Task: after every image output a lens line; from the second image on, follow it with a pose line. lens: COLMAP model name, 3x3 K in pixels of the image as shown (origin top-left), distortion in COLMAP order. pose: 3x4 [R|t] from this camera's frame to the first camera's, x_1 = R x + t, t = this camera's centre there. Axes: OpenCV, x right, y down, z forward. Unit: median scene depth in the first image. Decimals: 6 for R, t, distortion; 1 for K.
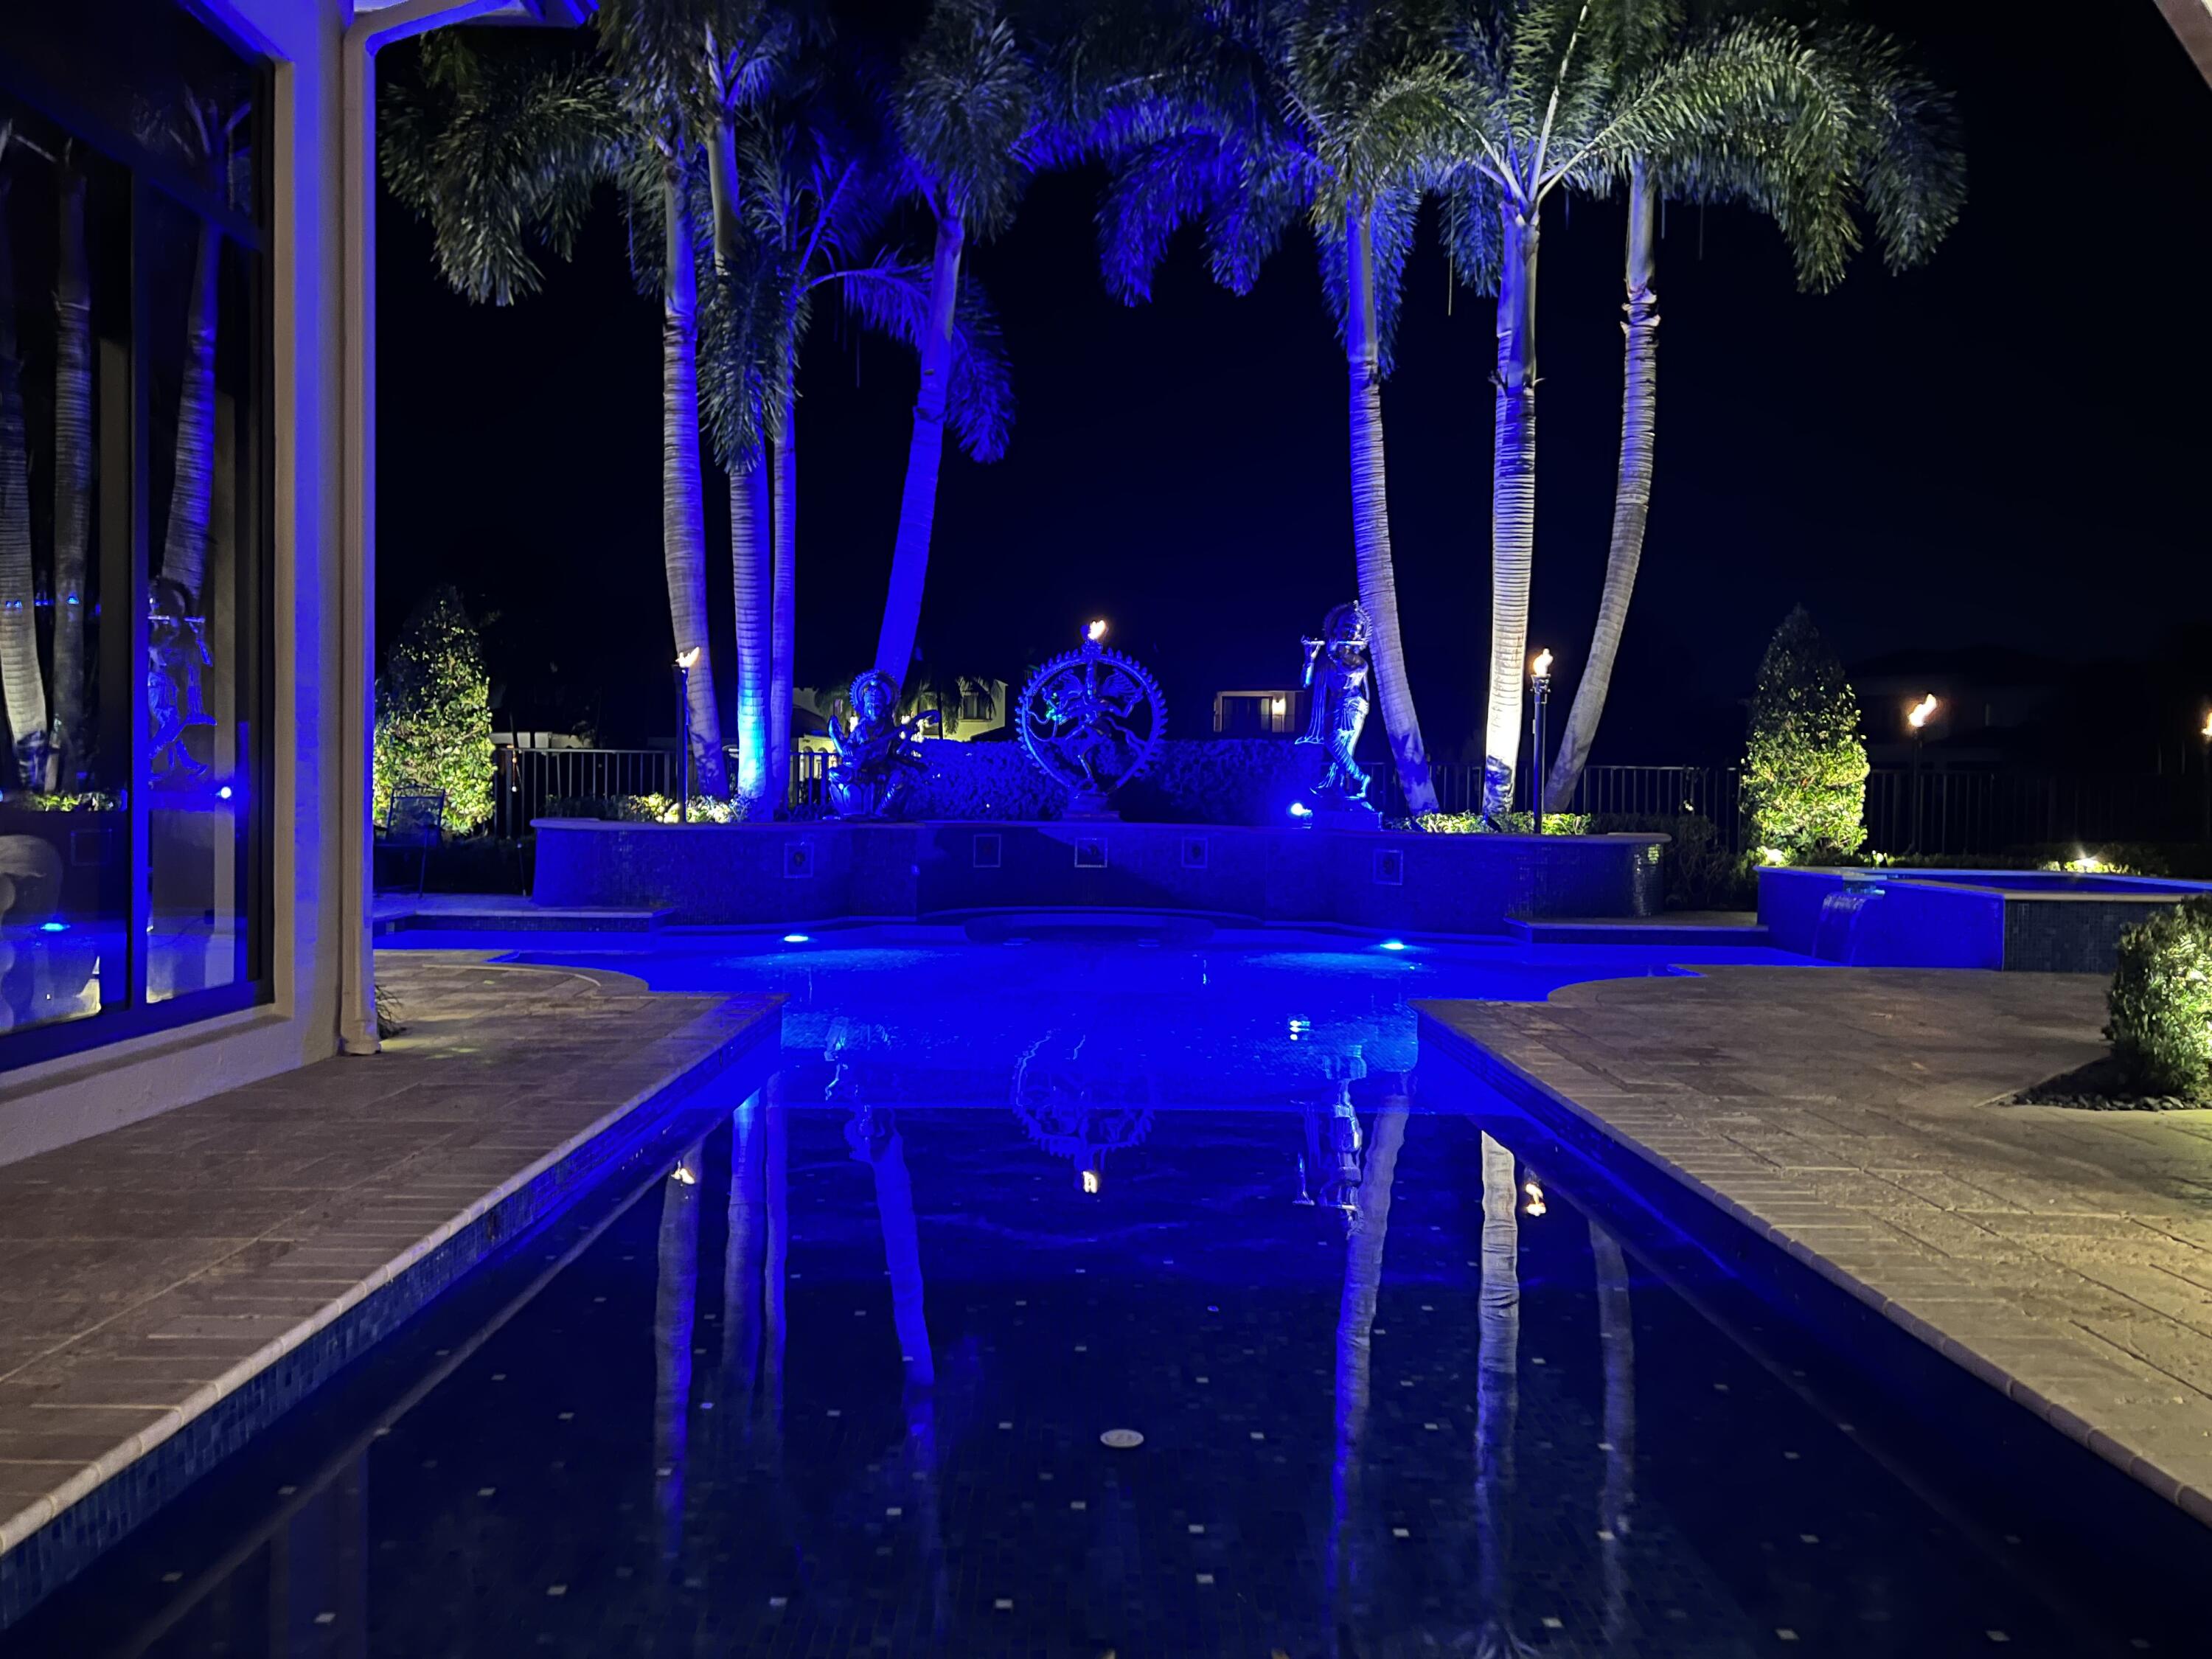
lens RADIAL K [[1648.9, 0, 1097.2], [0, 1648.9, 830.8], [0, 0, 1]] dist [0.091285, -0.123326]
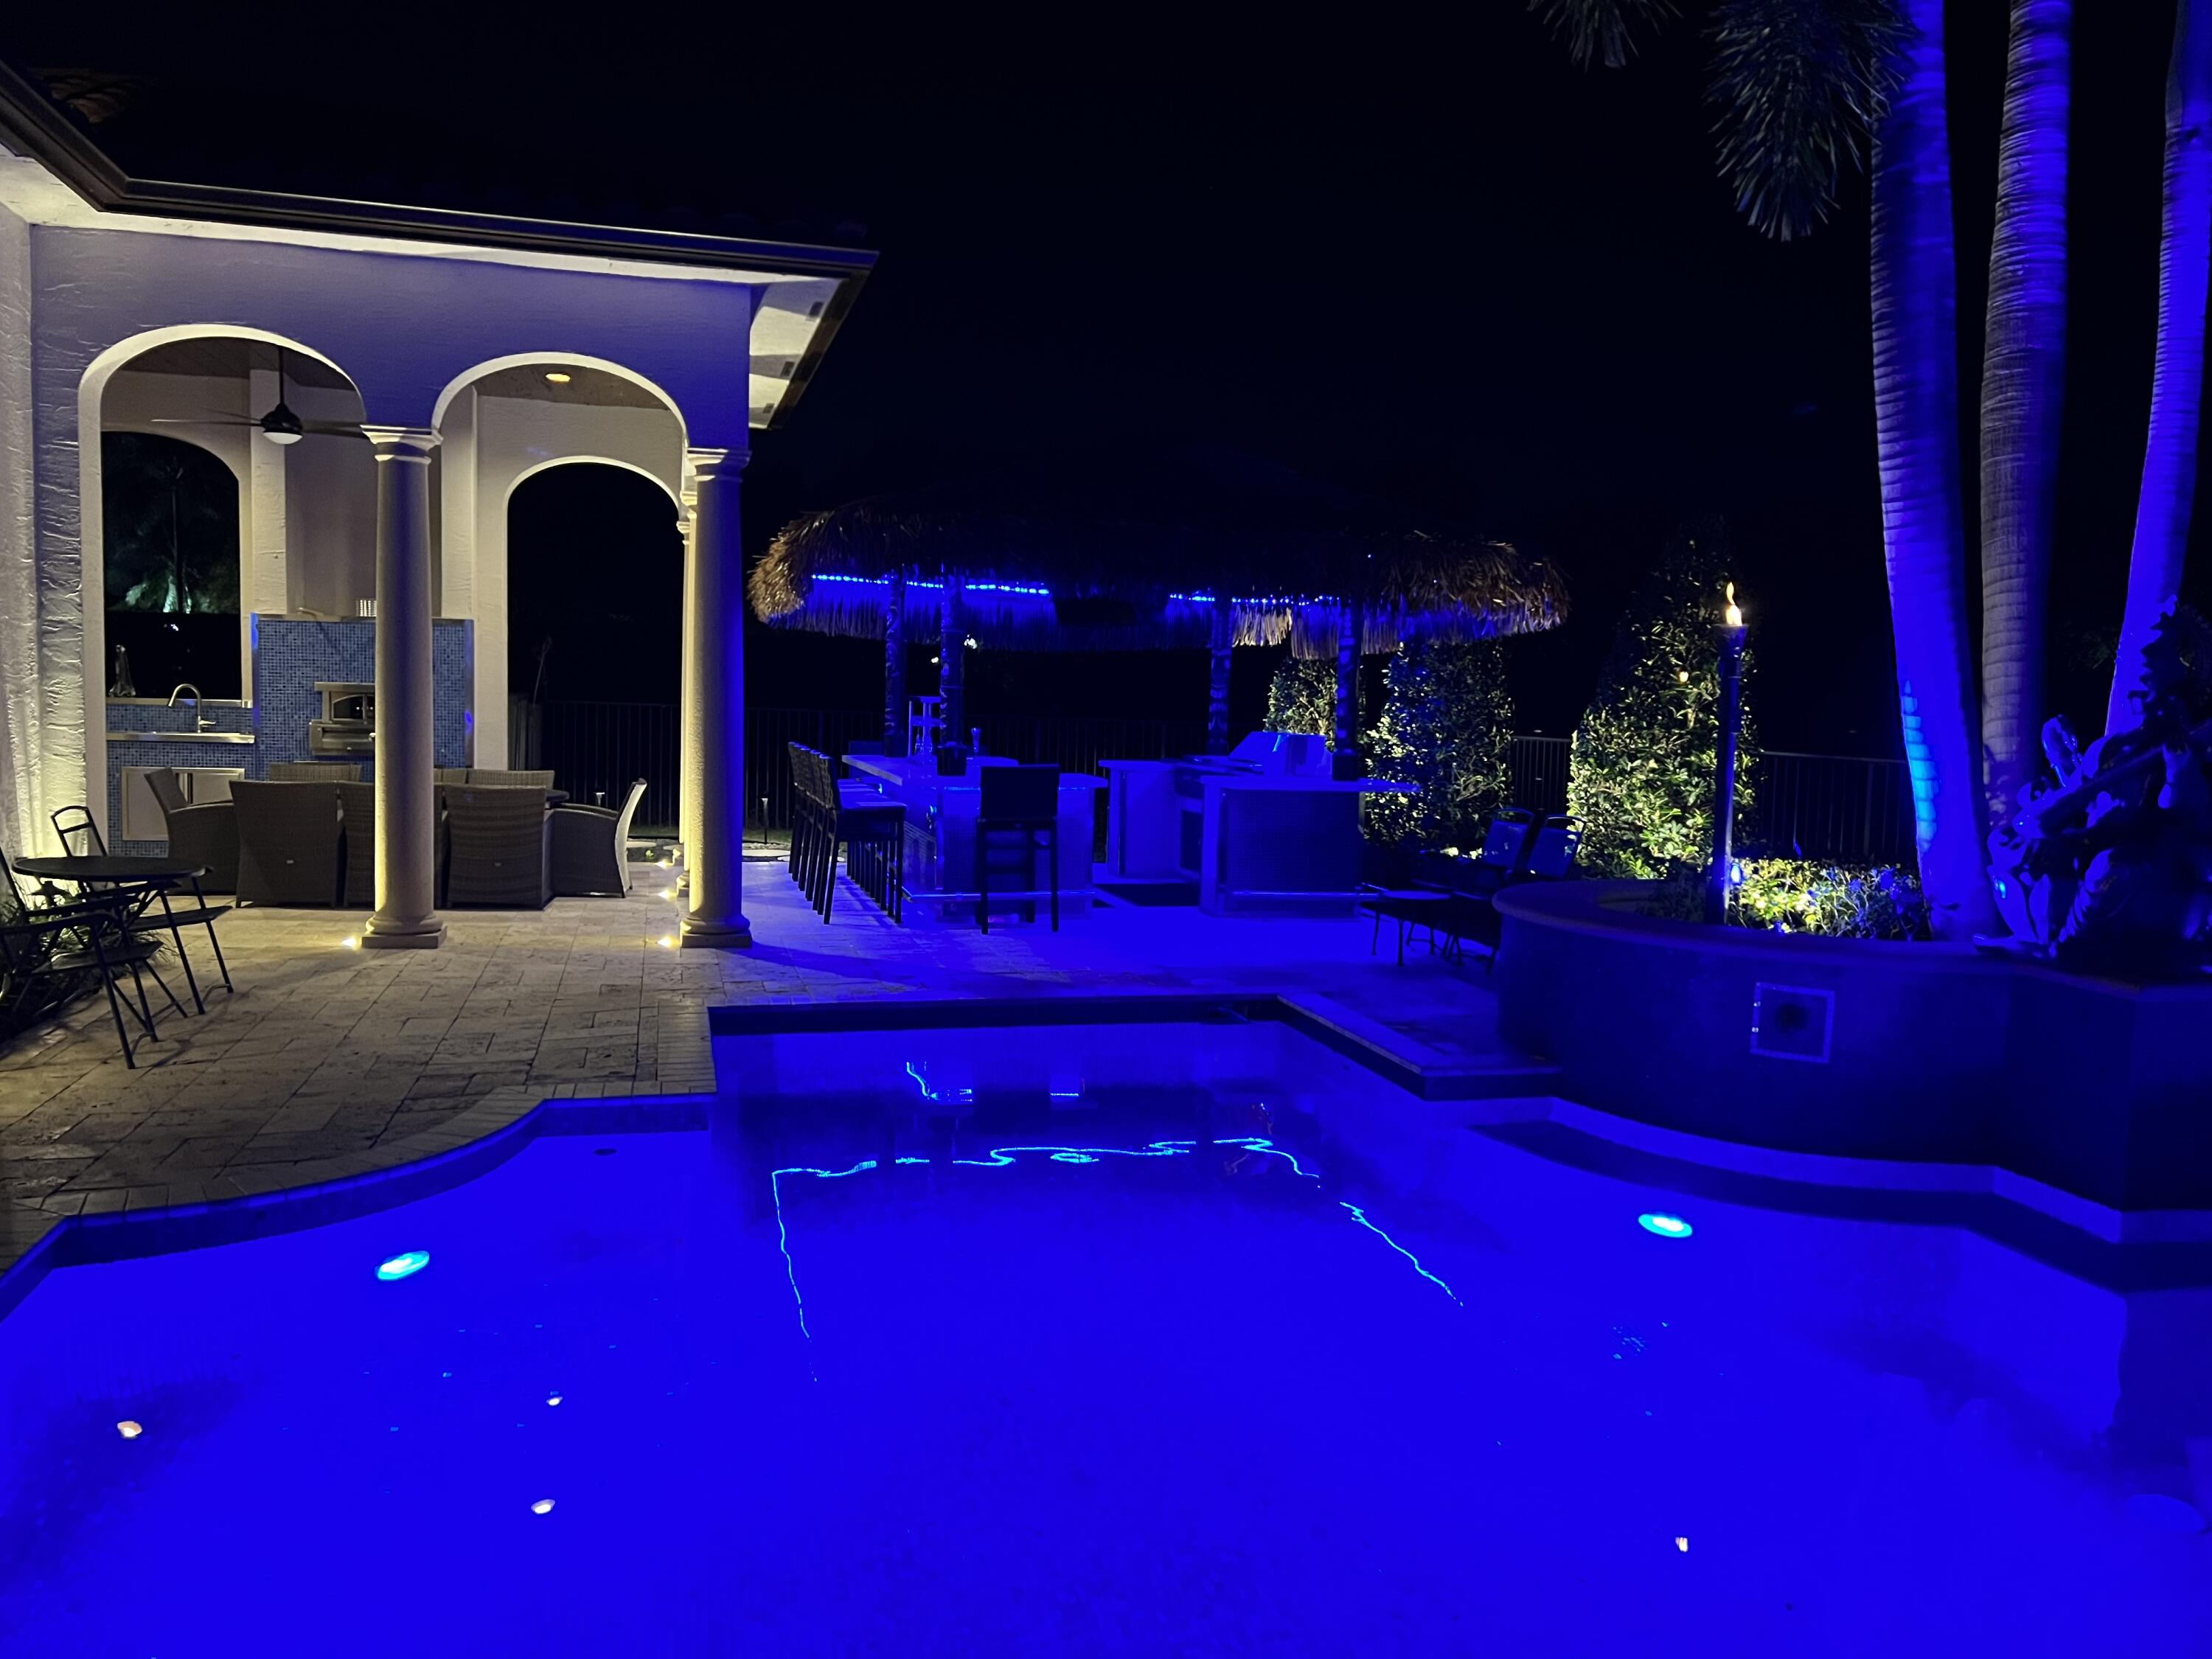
lens RADIAL K [[1648.9, 0, 1097.2], [0, 1648.9, 830.8], [0, 0, 1]] dist [0.091285, -0.123326]
pose [[0.228715, 0.071034, -0.970898, 0.217720], [-0.040469, 0.997166, 0.063423, -0.056316], [0.972652, 0.024786, 0.230941, 0.636669]]
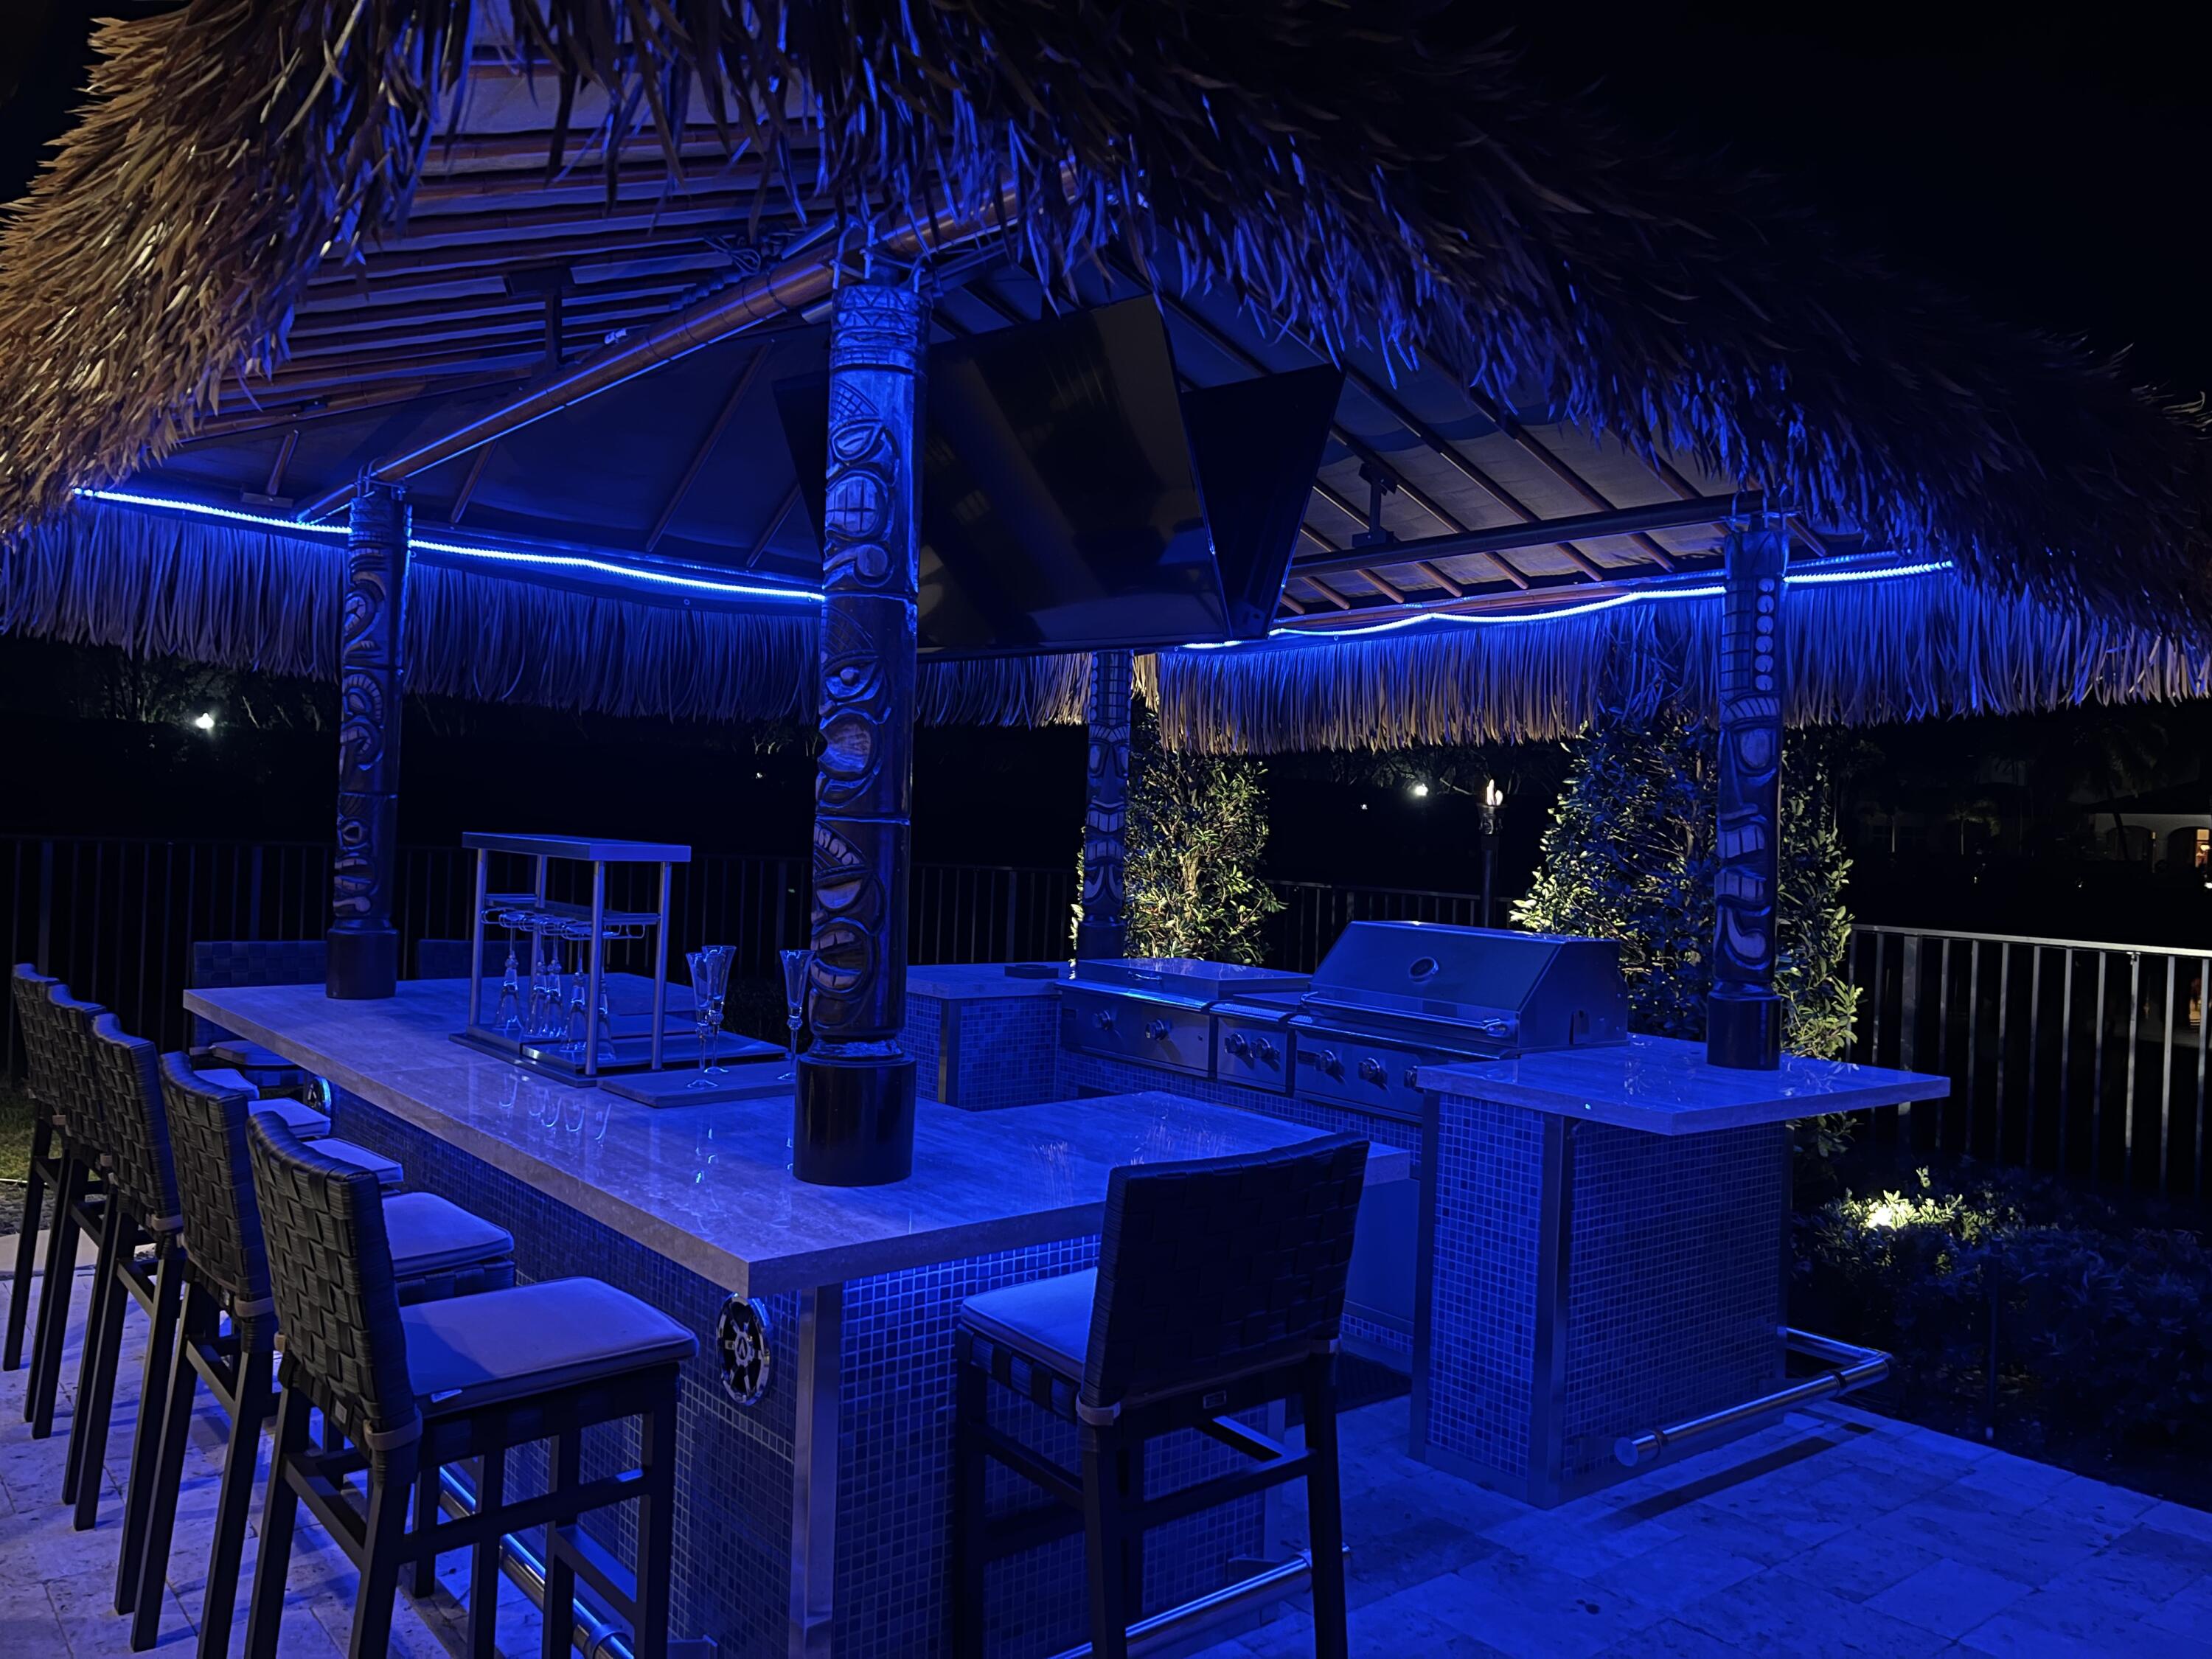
lens RADIAL K [[1676.0, 0, 1113.5], [0, 1676.0, 824.3], [0, 0, 1]] dist [0.043913, -0.062531]
pose [[0.614182, 0.009819, -0.789103, -0.385325], [-0.043632, 0.998816, -0.021531, -0.068266], [0.787957, 0.047654, 0.613883, 0.650056]]
